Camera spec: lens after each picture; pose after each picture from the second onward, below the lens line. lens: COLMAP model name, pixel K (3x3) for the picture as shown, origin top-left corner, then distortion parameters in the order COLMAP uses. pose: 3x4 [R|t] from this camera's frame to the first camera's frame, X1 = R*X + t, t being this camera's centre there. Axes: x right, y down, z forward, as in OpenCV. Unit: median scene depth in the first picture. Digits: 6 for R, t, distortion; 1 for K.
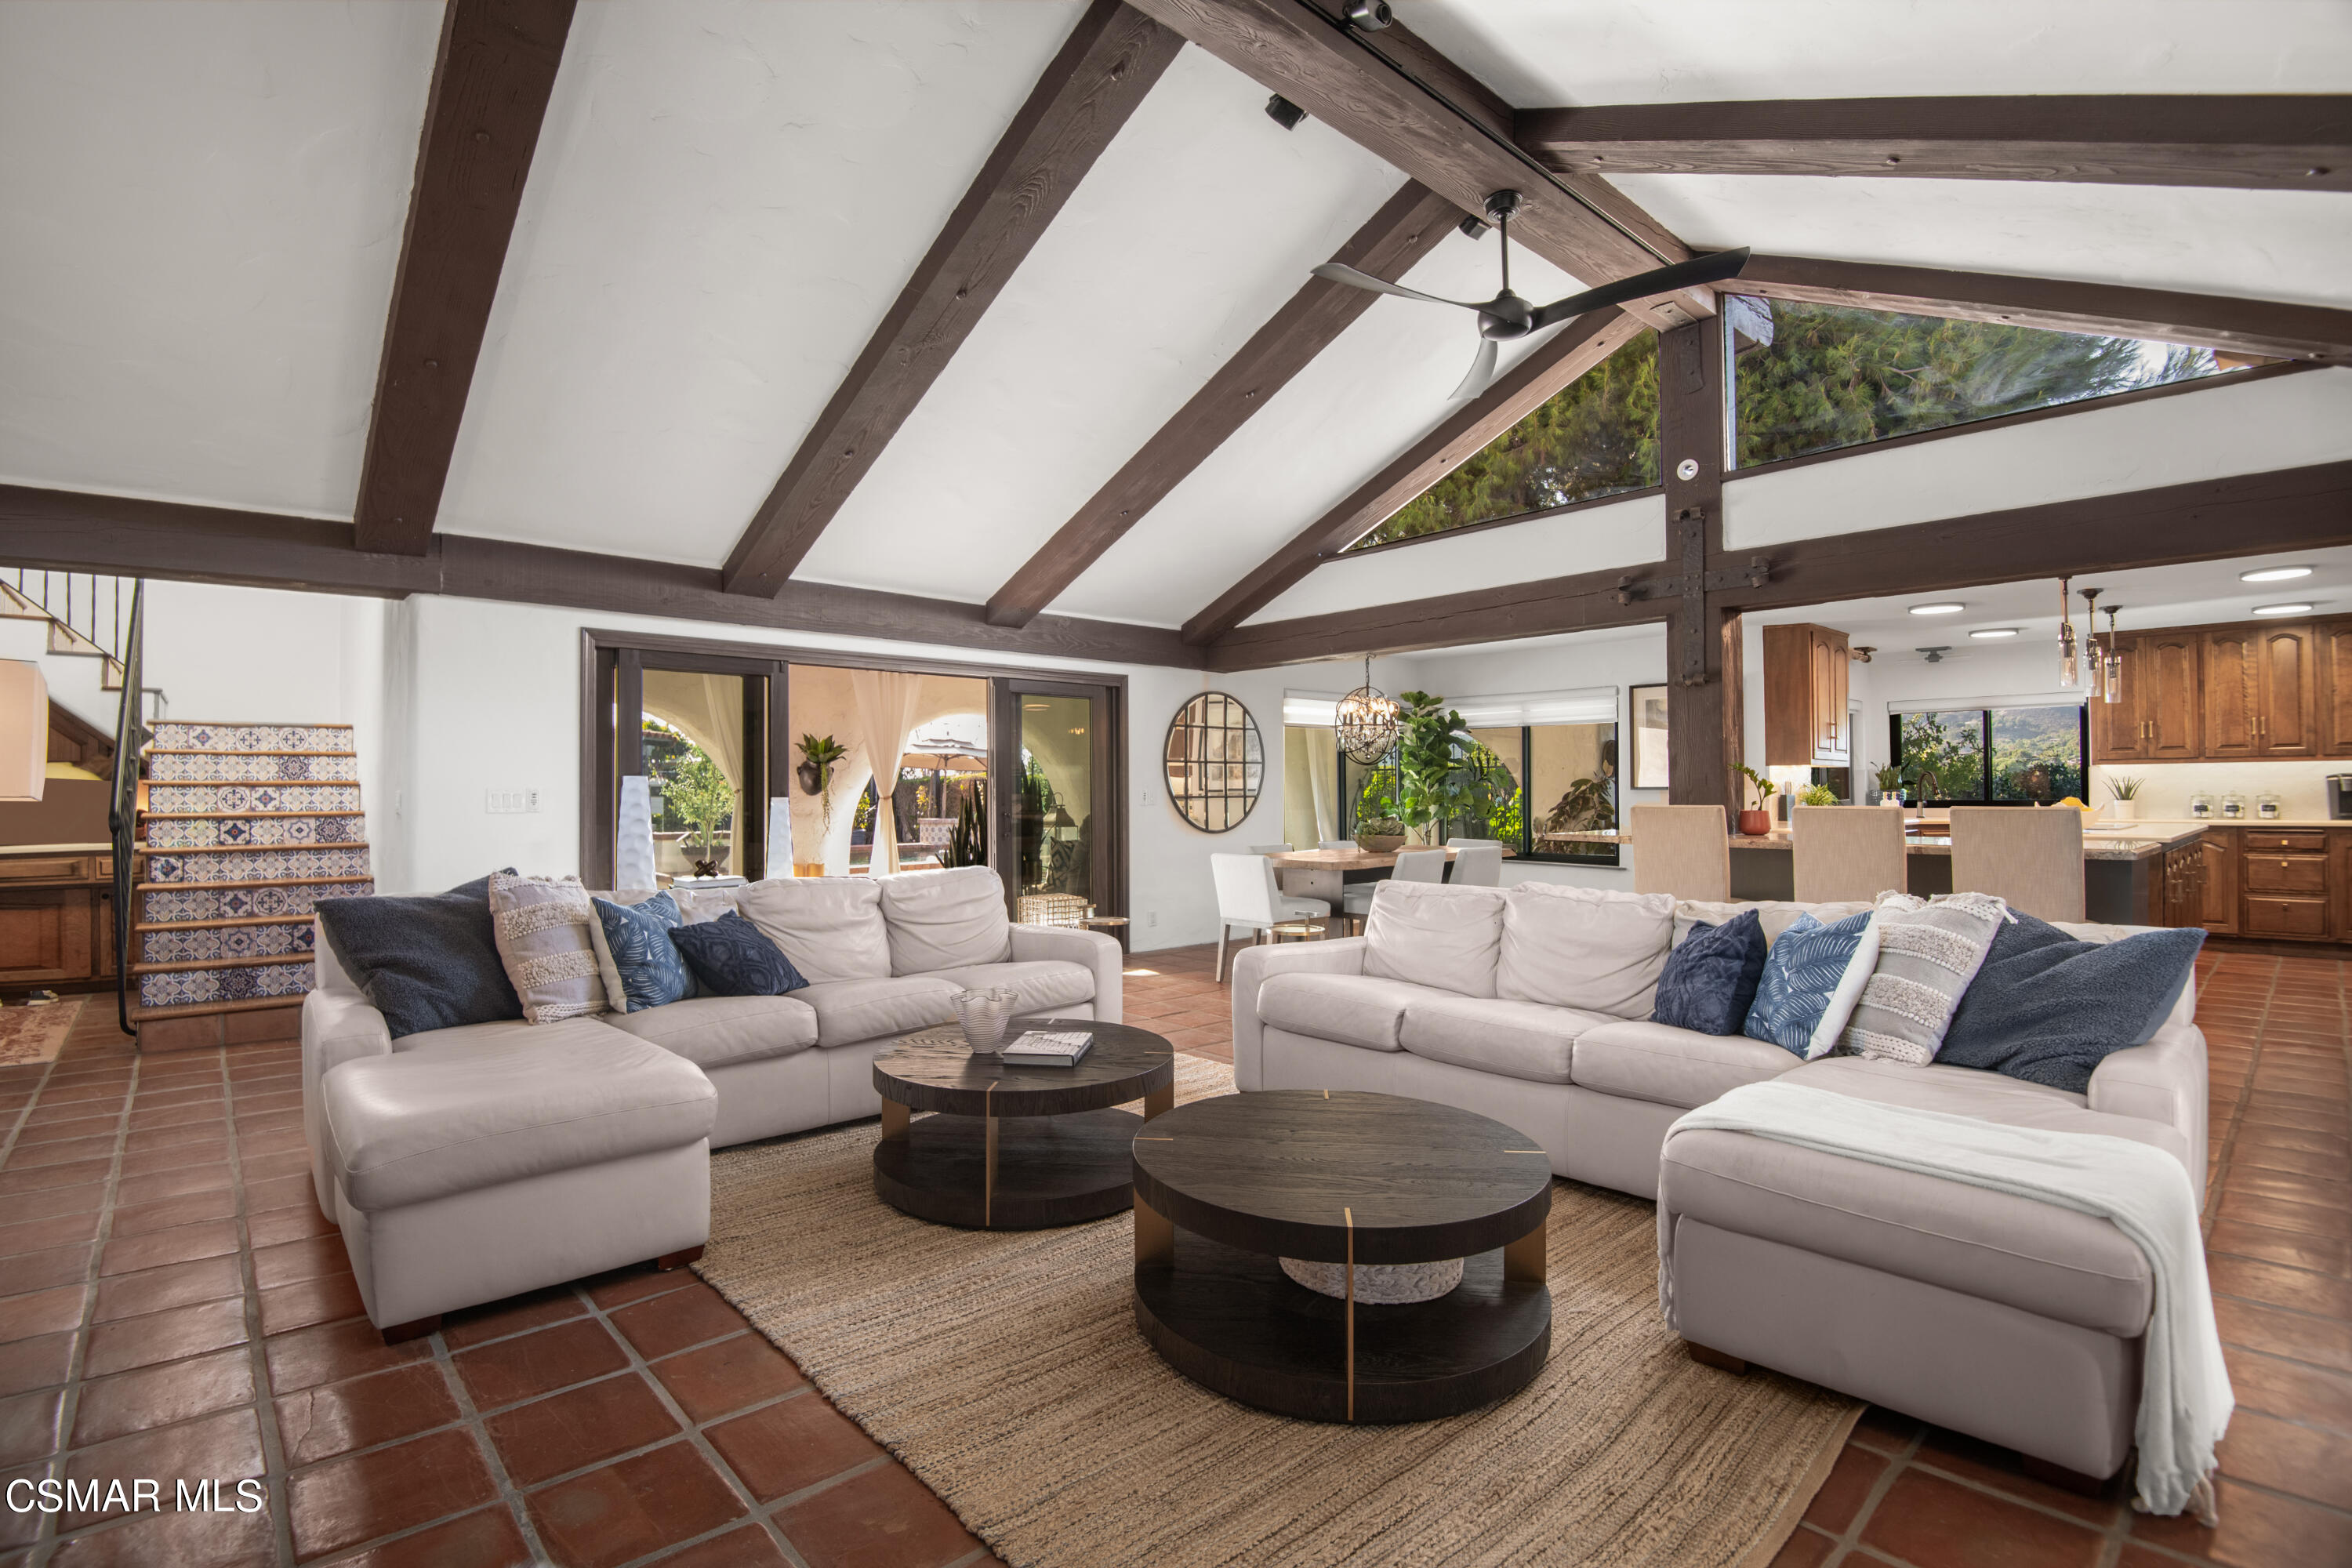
lens RADIAL K [[1119.7, 0, 1264.3], [0, 1119.7, 790.5], [0, 0, 1]] dist [-0.004012, -0.000383]
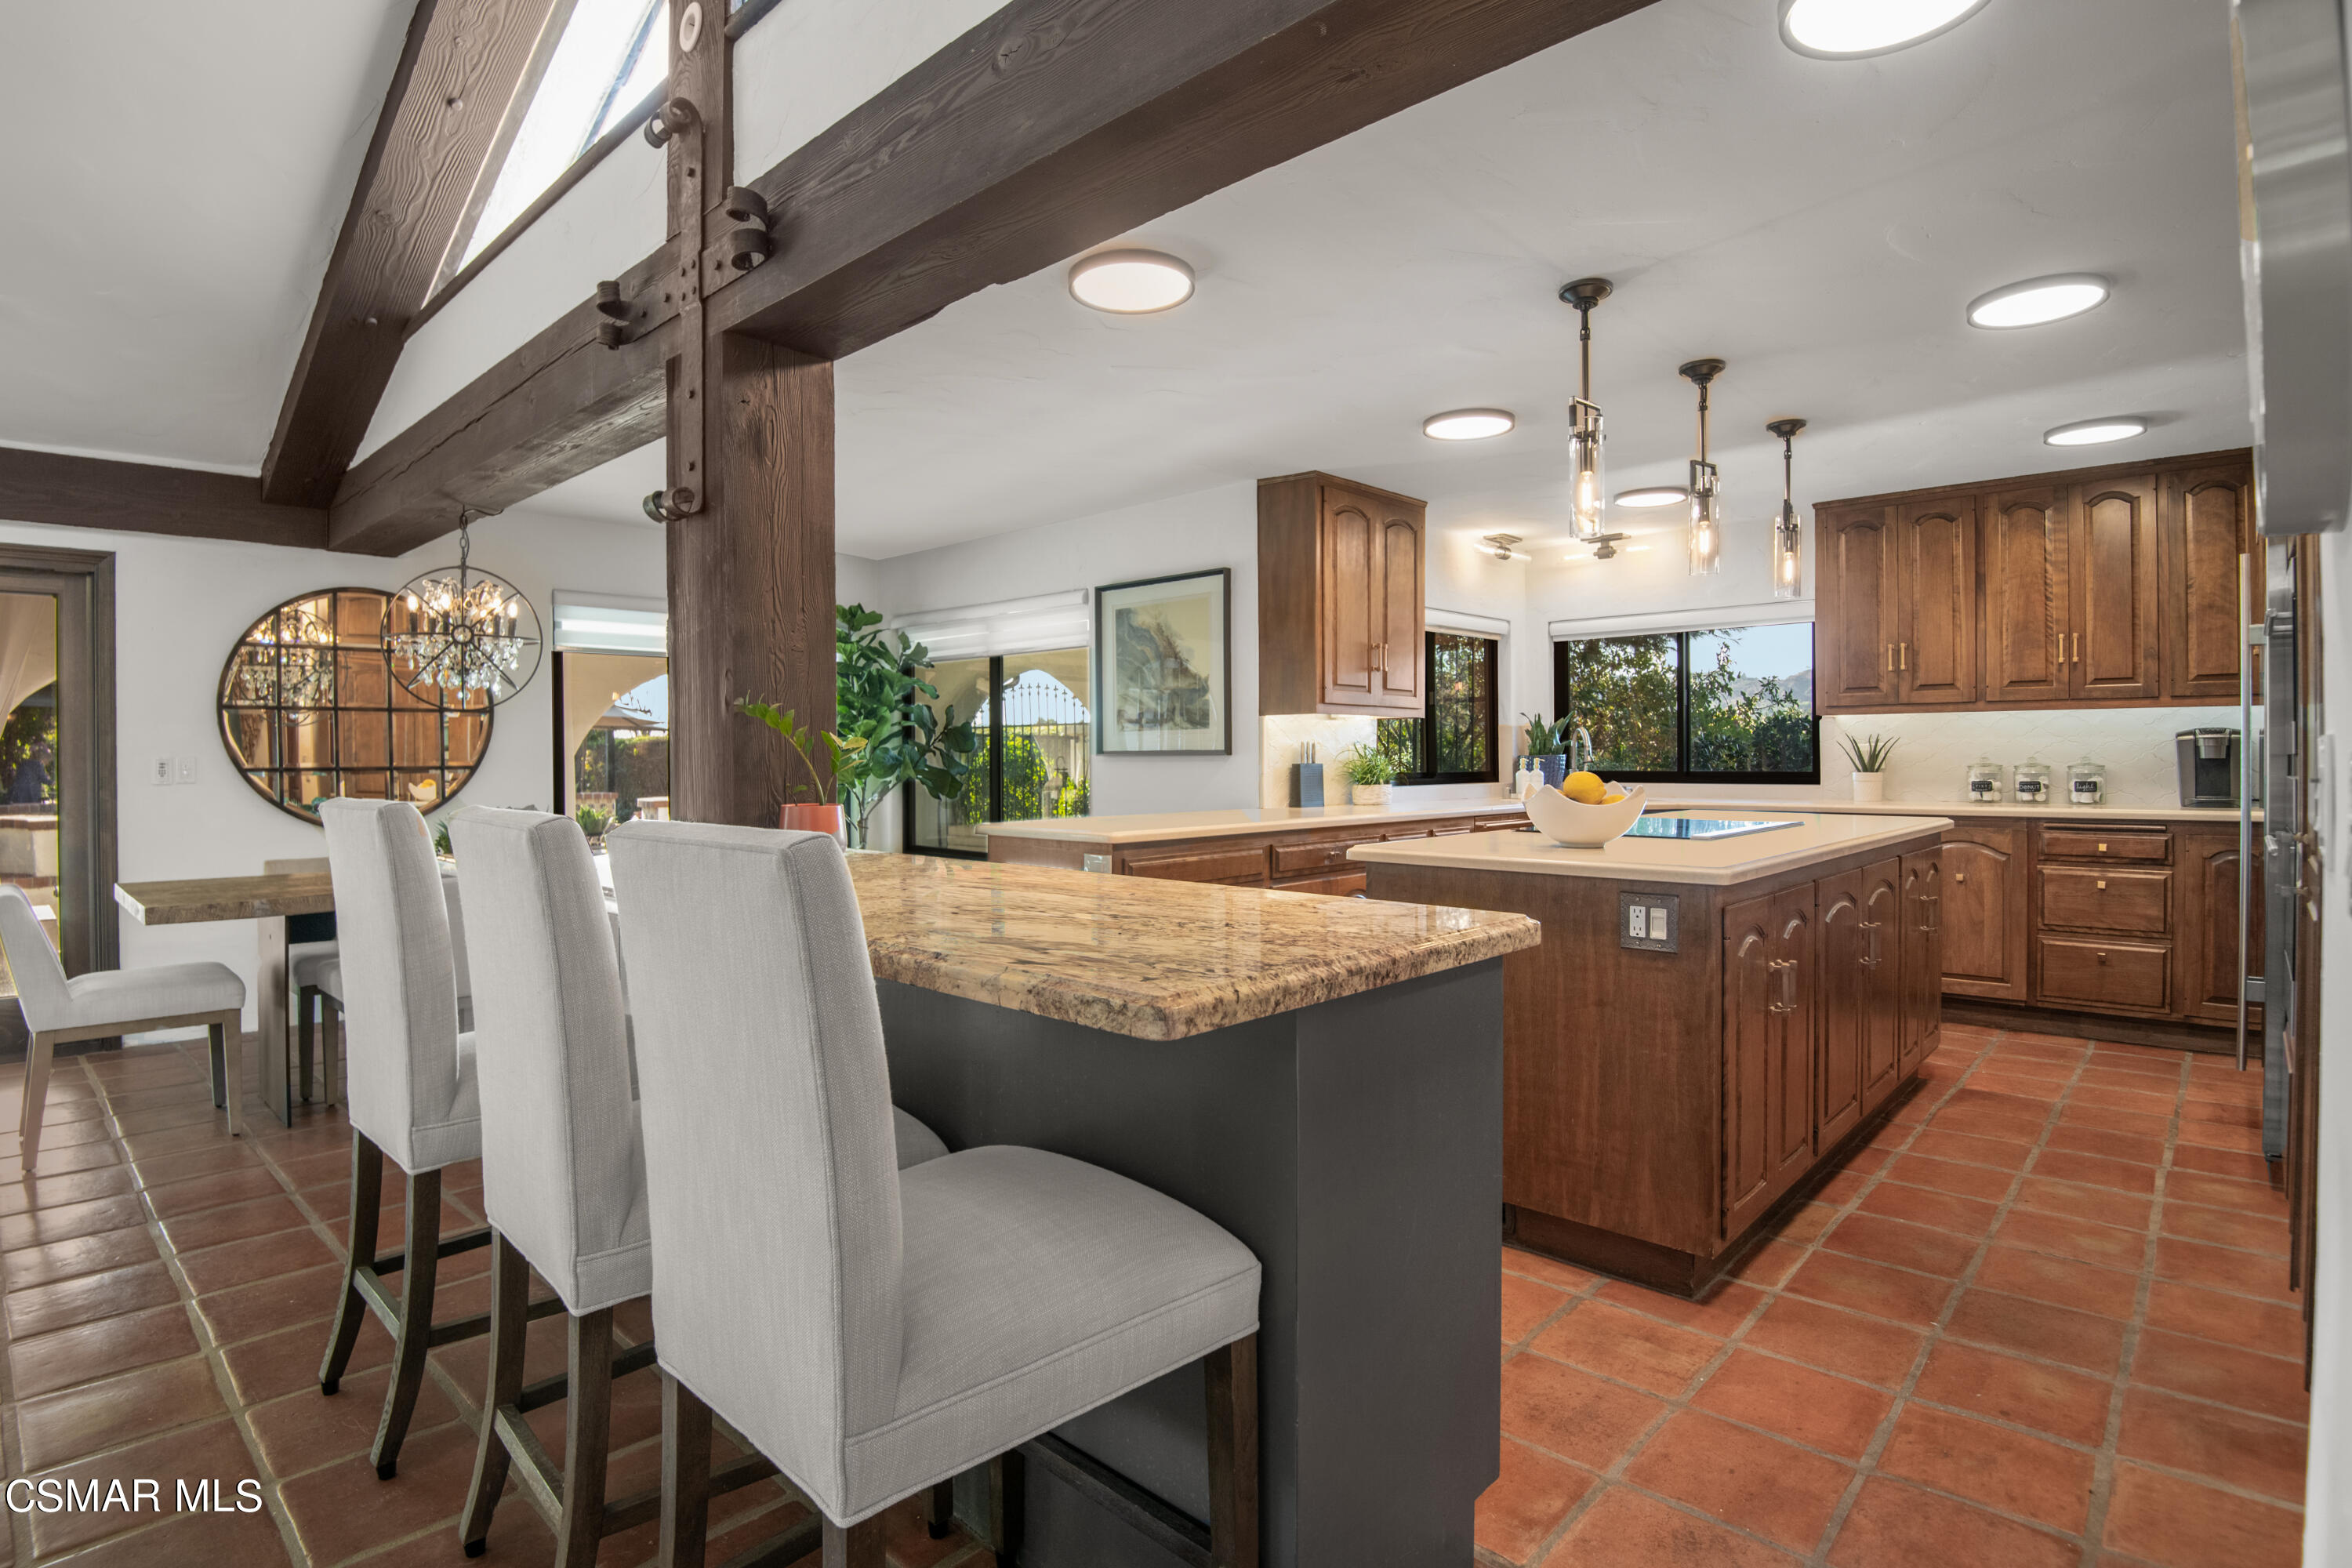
lens RADIAL K [[1175.9, 0, 1168.0], [0, 1175.9, 771.2], [0, 0, 1]] dist [0.001771, -0.014049]
pose [[0.999712, 0.002396, 0.023899, 0.392819], [-0.002701, 0.999915, 0.012738, 0.000788], [-0.023867, -0.012799, 0.999633, 0.383199]]
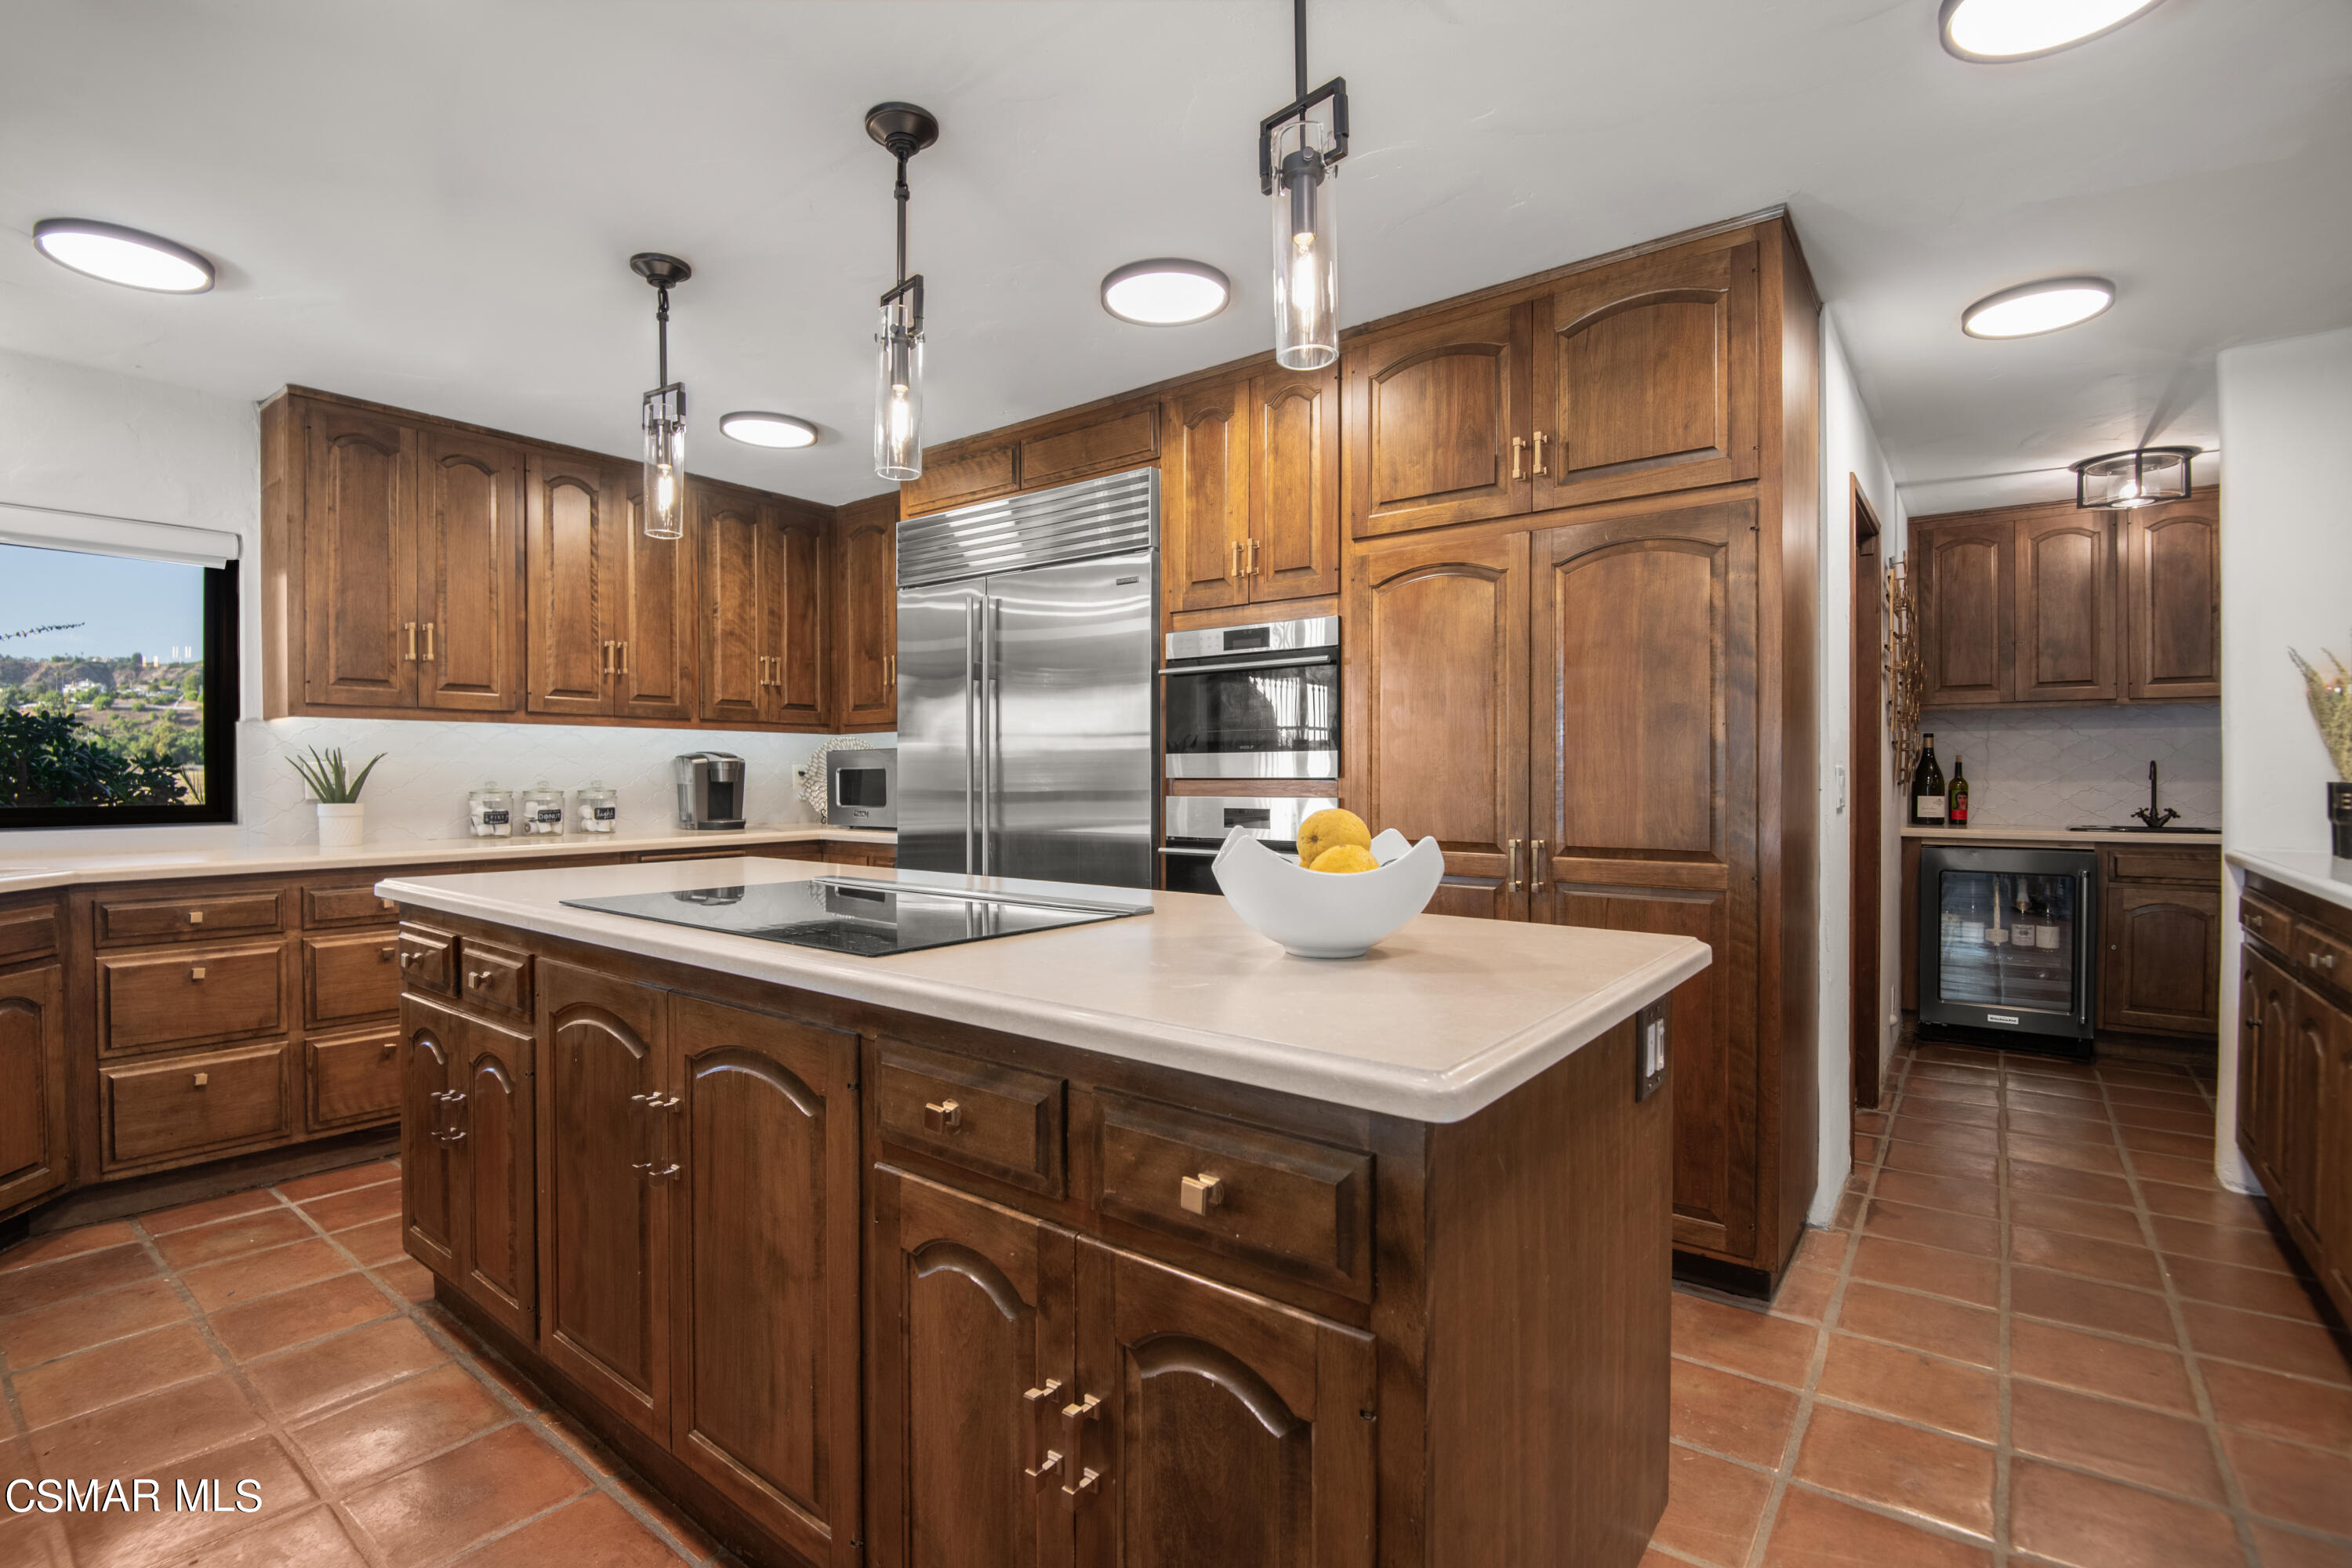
lens RADIAL K [[1119.7, 0, 1264.3], [0, 1119.7, 790.5], [0, 0, 1]] dist [-0.004012, -0.000383]
pose [[-0.132682, -0.005791, 0.991142, 0.324400], [0.001135, 0.999981, 0.005994, 0.001738], [-0.991158, 0.001920, -0.132672, 0.759157]]
